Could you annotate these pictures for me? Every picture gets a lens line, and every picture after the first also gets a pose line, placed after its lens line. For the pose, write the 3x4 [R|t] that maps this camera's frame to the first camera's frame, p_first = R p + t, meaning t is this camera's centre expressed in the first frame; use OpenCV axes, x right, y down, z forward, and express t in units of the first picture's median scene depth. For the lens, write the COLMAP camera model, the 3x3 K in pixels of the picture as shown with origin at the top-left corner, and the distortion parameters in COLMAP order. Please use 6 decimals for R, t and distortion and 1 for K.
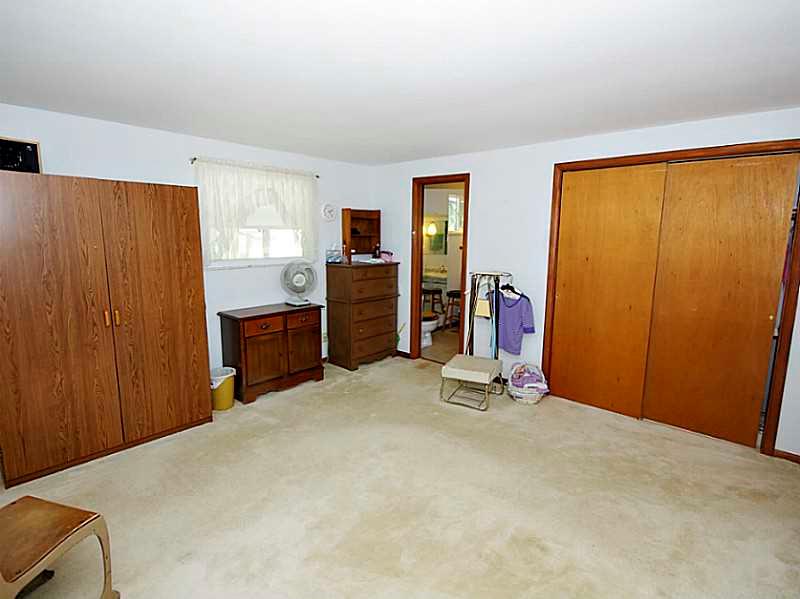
lens RADIAL K [[392.0, 0, 400.0], [0, 392.0, 299.5], [0, 0, 1]] dist [-0.023855, -0.000461]
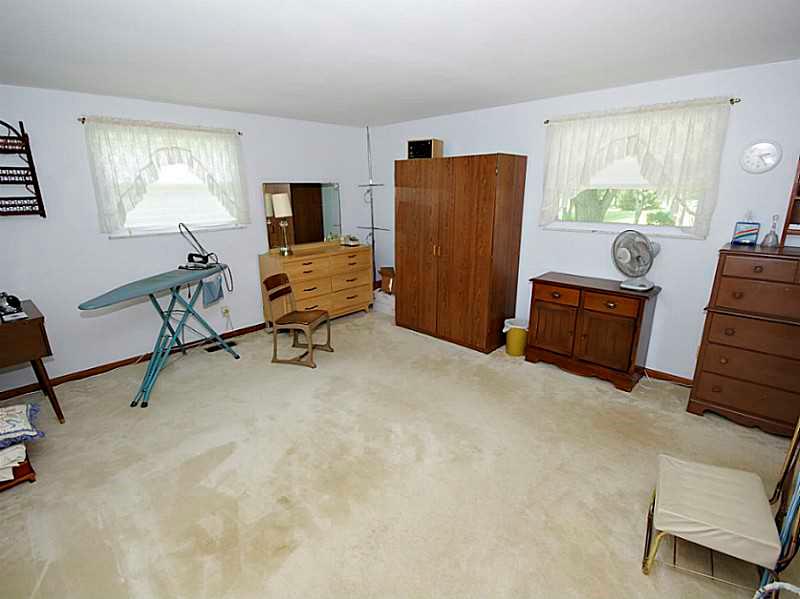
lens RADIAL K [[392.0, 0, 400.0], [0, 392.0, 299.5], [0, 0, 1]] dist [-0.023855, -0.000461]
pose [[-0.029247, 0.261142, -0.964857, 0.574655], [-0.155469, 0.952335, 0.262466, -0.108959], [0.987408, 0.157682, 0.012746, 0.621989]]
